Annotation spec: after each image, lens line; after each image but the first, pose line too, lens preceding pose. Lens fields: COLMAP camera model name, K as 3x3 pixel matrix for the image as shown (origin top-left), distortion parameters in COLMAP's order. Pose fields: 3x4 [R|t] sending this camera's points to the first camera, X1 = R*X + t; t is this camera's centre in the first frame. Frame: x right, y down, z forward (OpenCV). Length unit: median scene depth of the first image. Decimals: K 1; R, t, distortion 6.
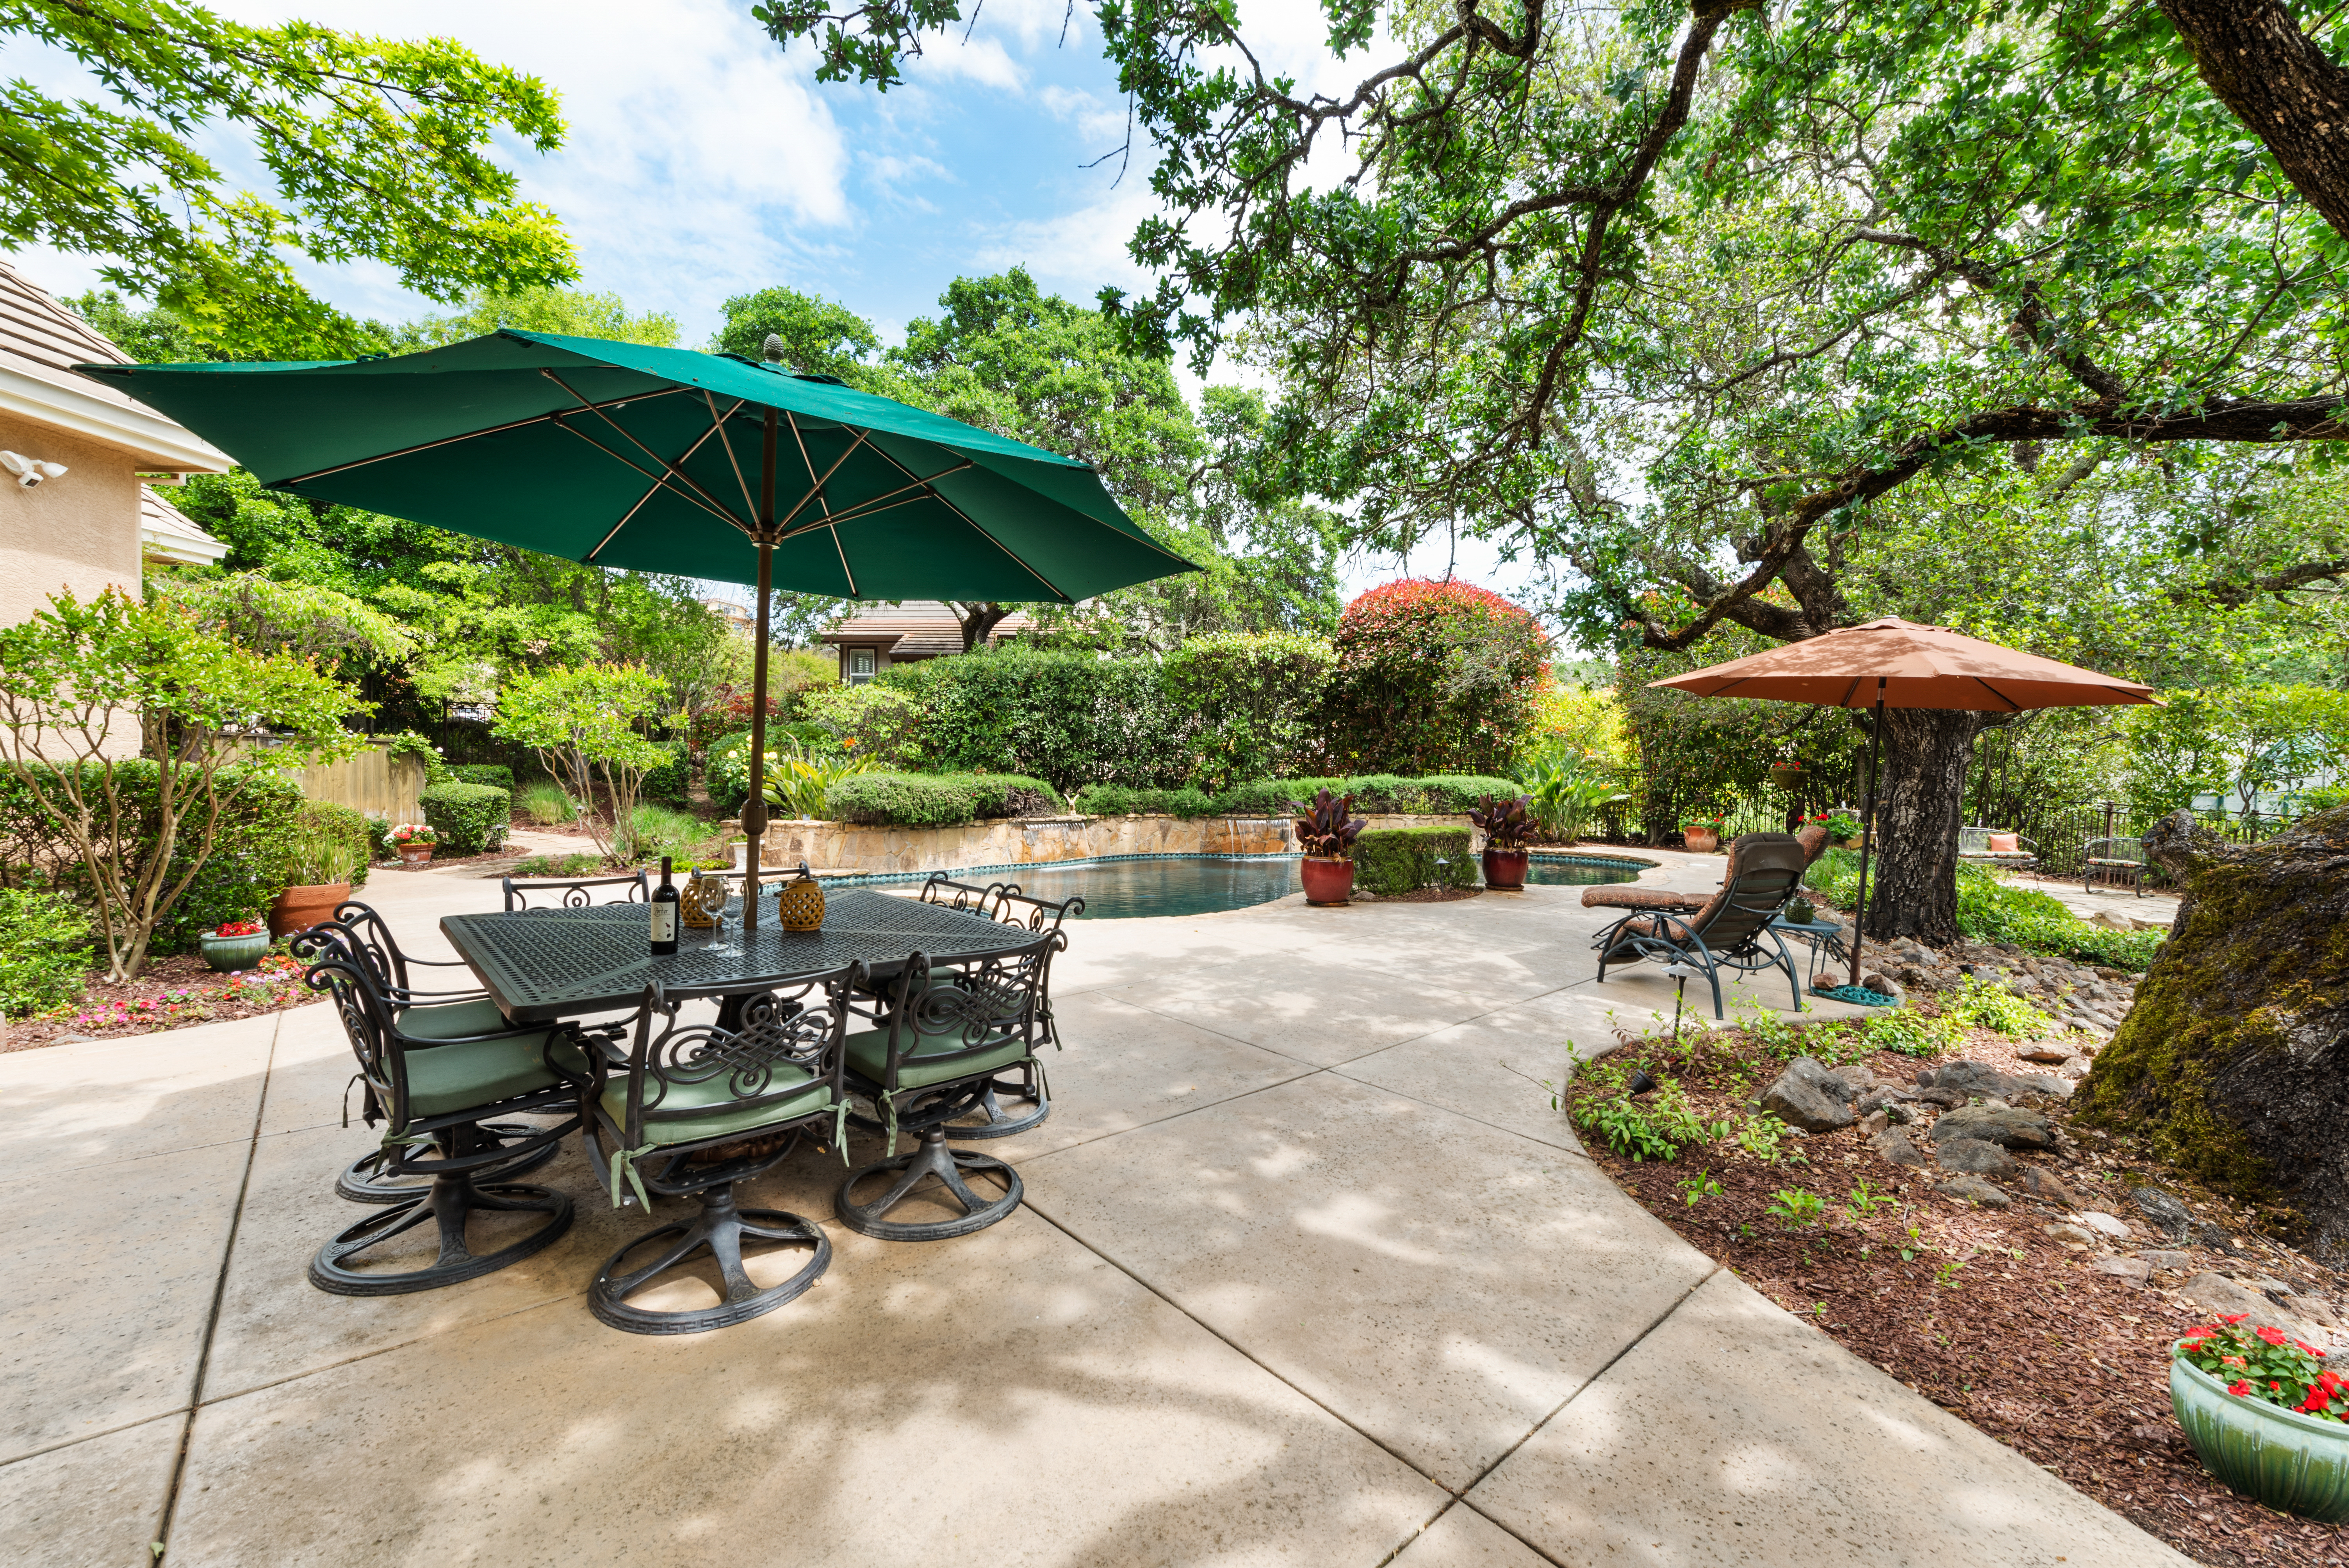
lens RADIAL K [[918.5, 0, 1174.5], [0, 918.5, 784.0], [0, 0, 1]] dist [0.008745, -0.000249]
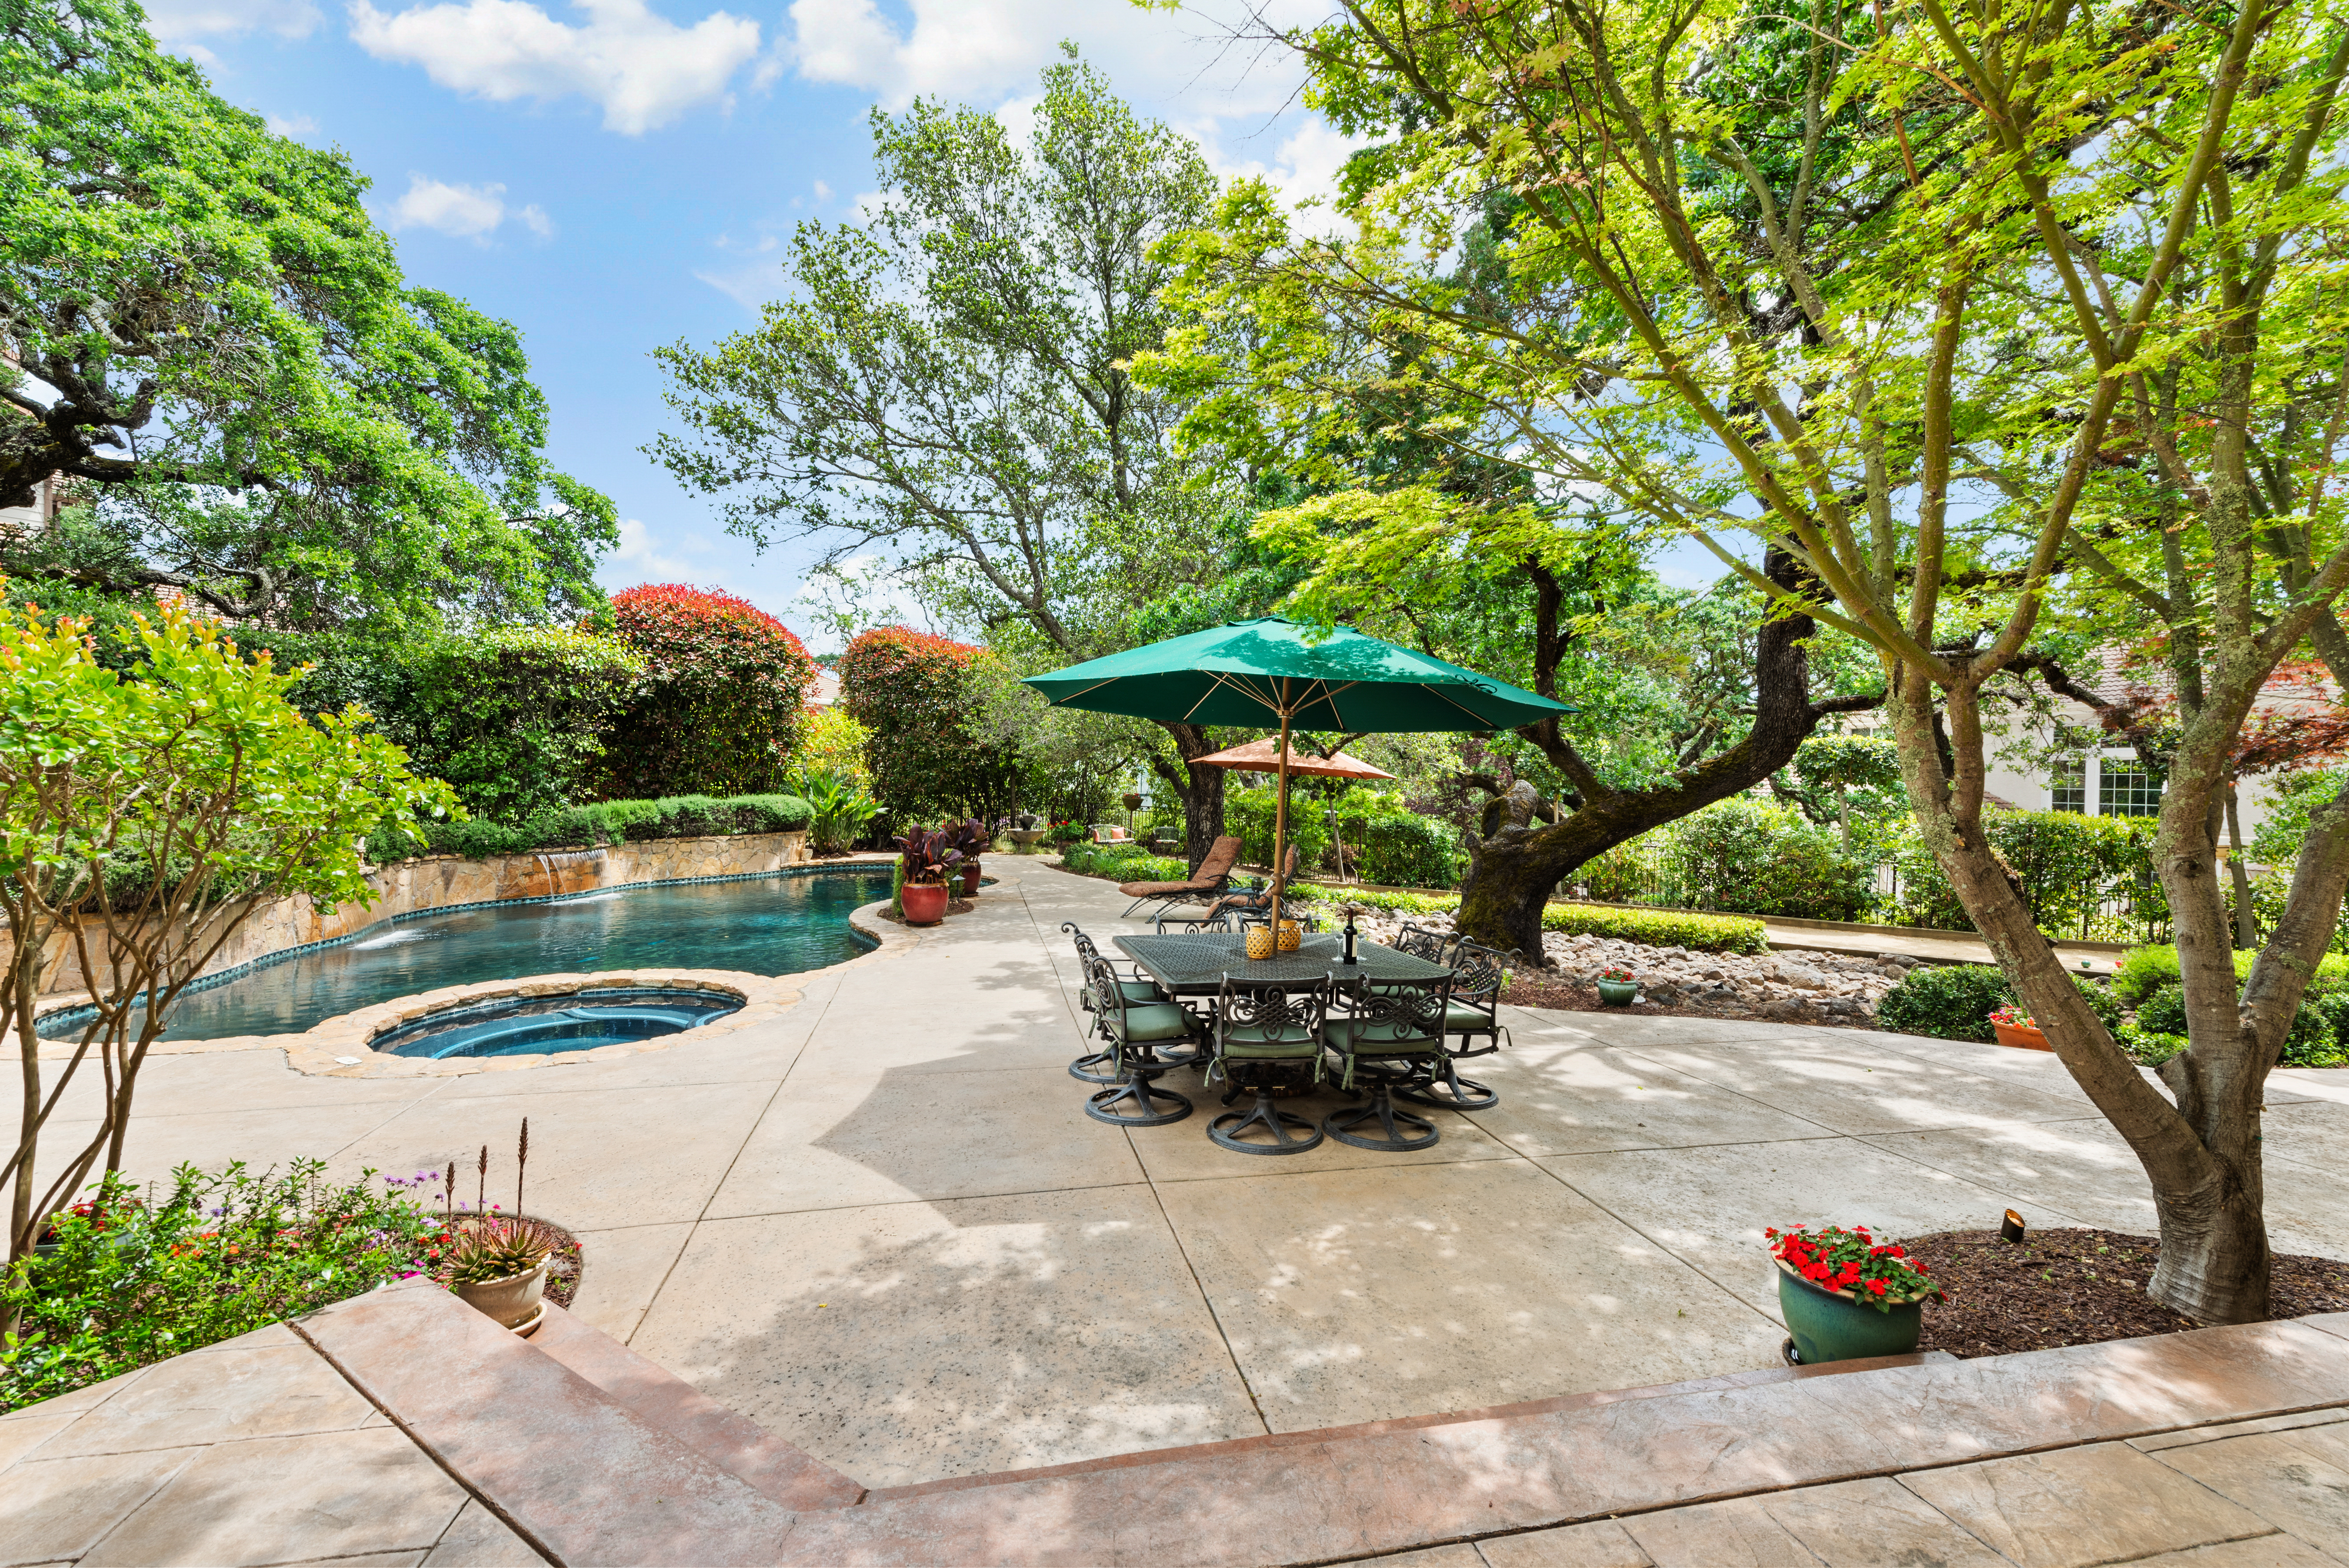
lens RADIAL K [[974.5, 0, 1173.4], [0, 974.5, 788.0], [0, 0, 1]] dist [0.024531, -0.011513]
pose [[0.496148, -0.016229, 0.868086, -0.421036], [0.004813, 0.999861, 0.015941, -0.033001], [-0.868224, -0.003731, 0.496158, 0.069217]]
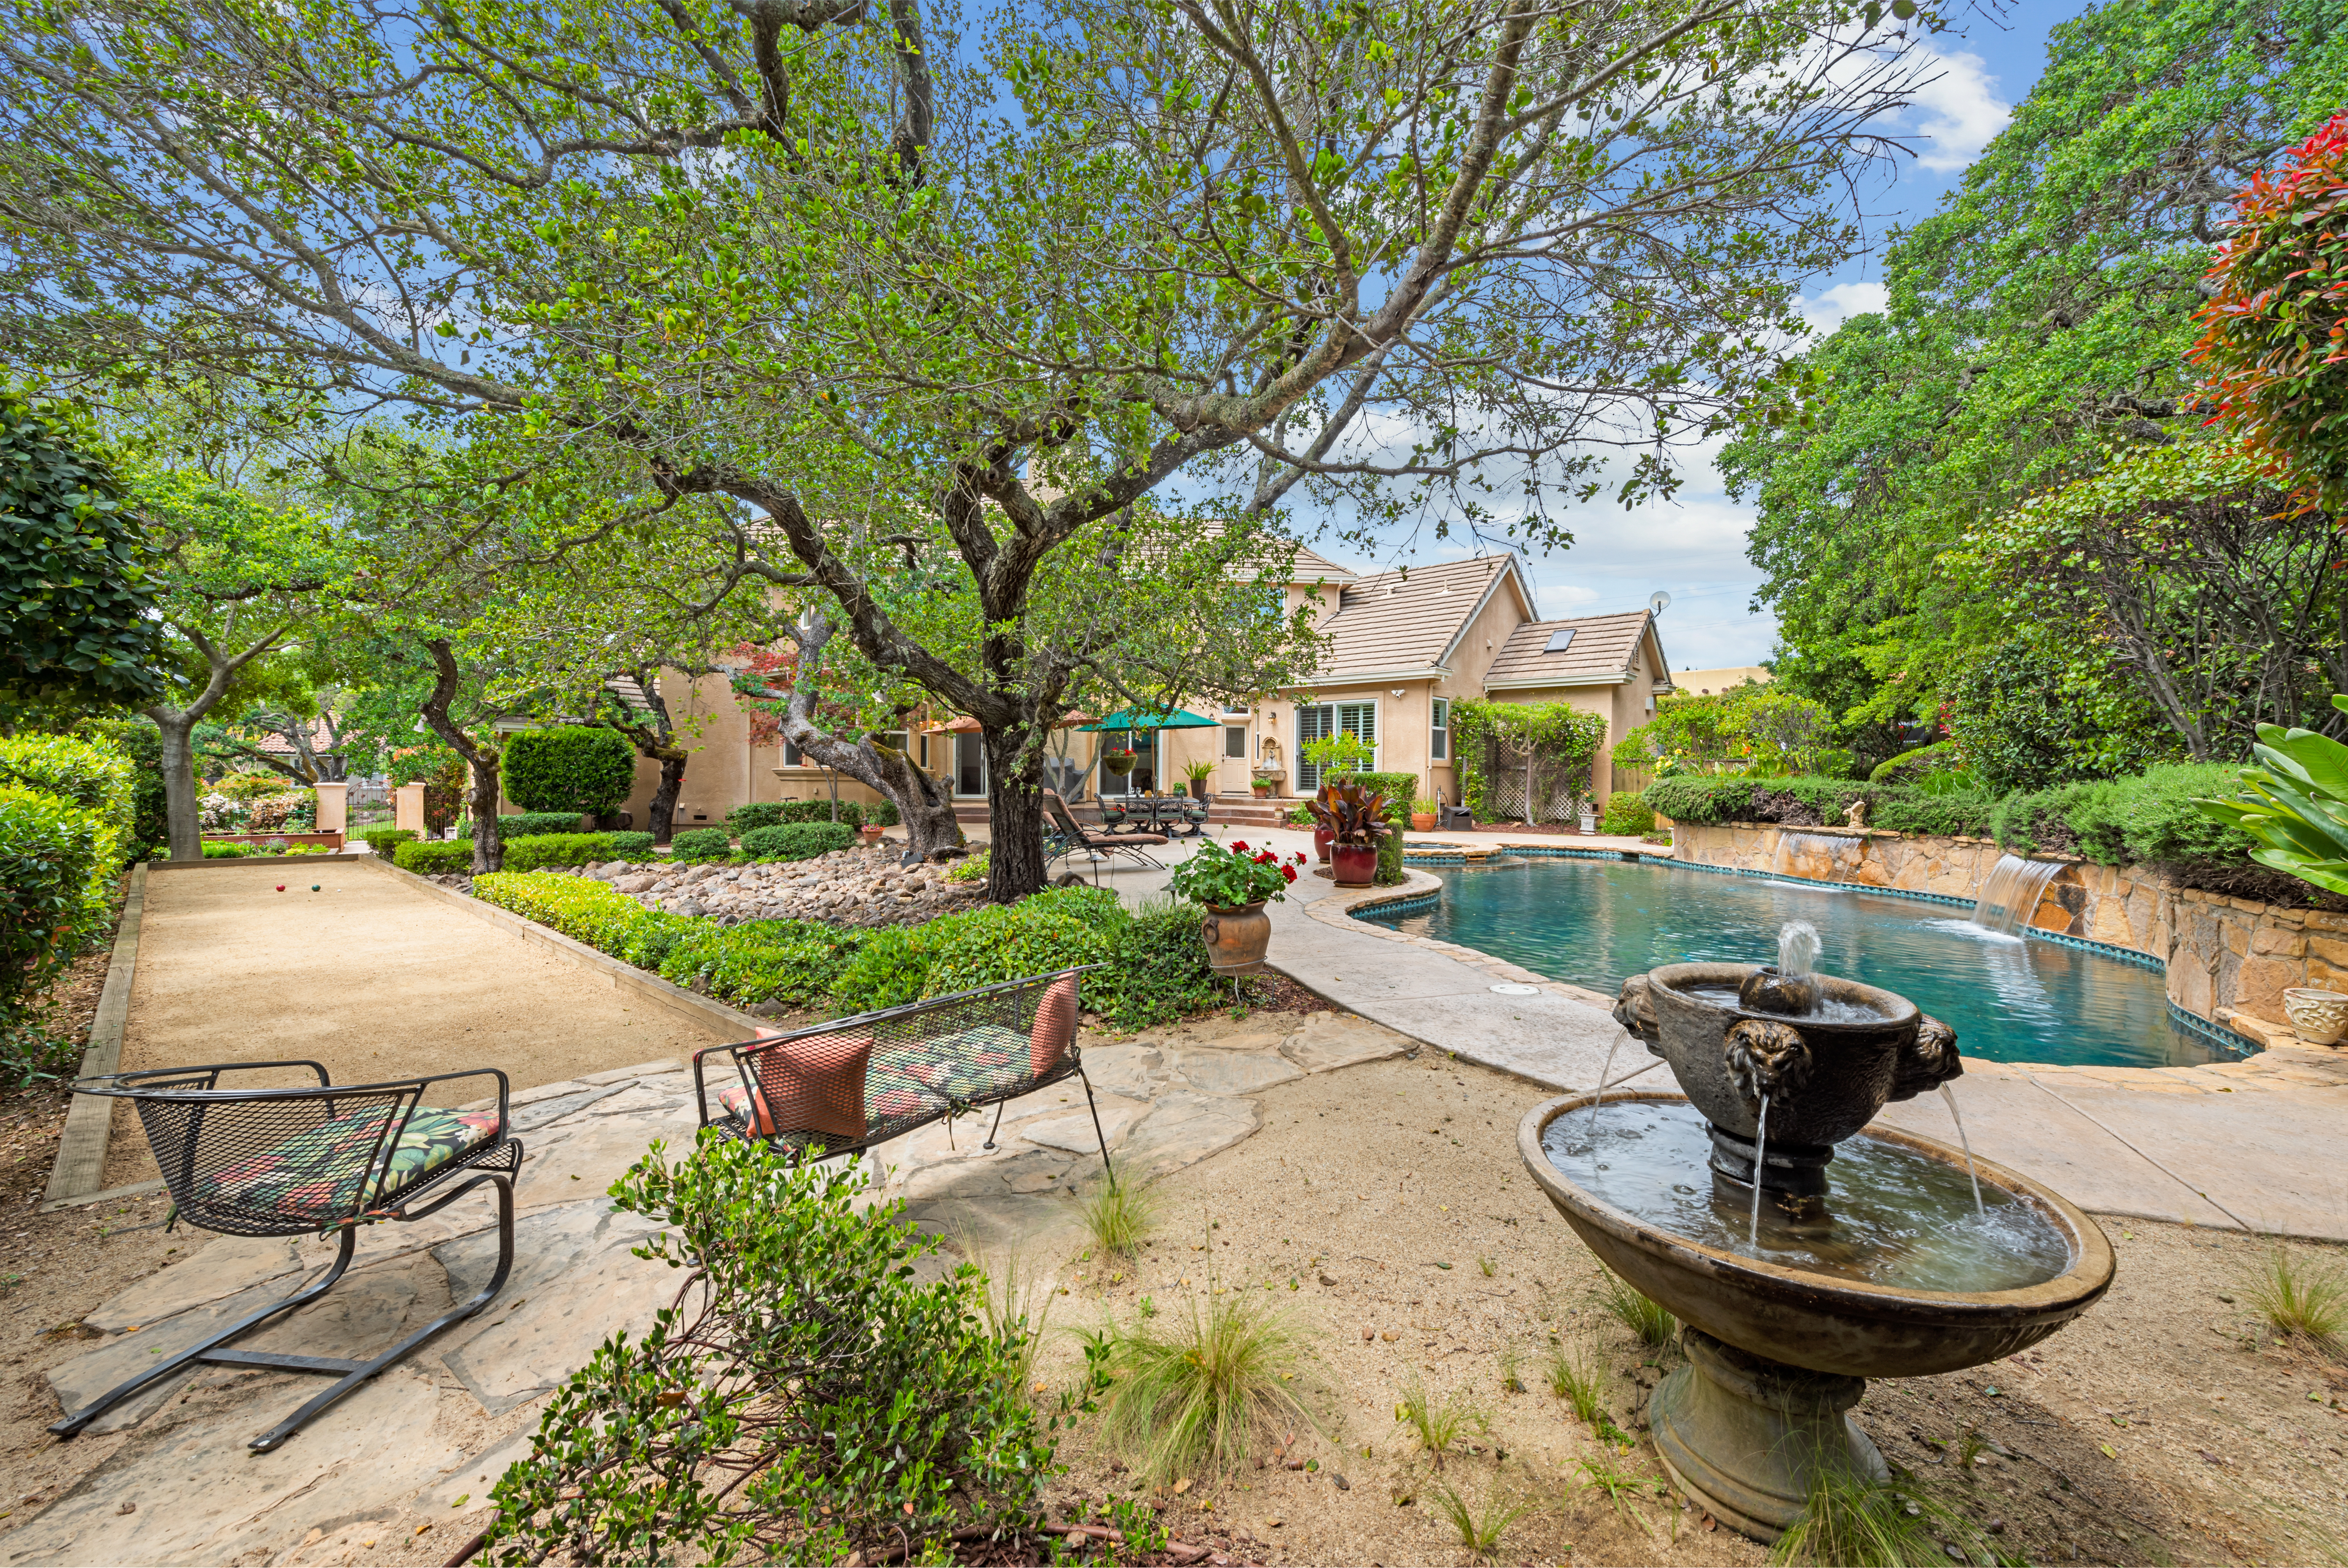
lens RADIAL K [[918.1, 0, 1174.0], [0, 918.1, 784.0], [0, 0, 1]] dist [0.008745, -0.000249]
pose [[-0.614933, -0.007931, -0.788540, 0.798419], [-0.024824, 0.999649, 0.009304, 0.003212], [0.788189, 0.025296, -0.614913, 0.942446]]
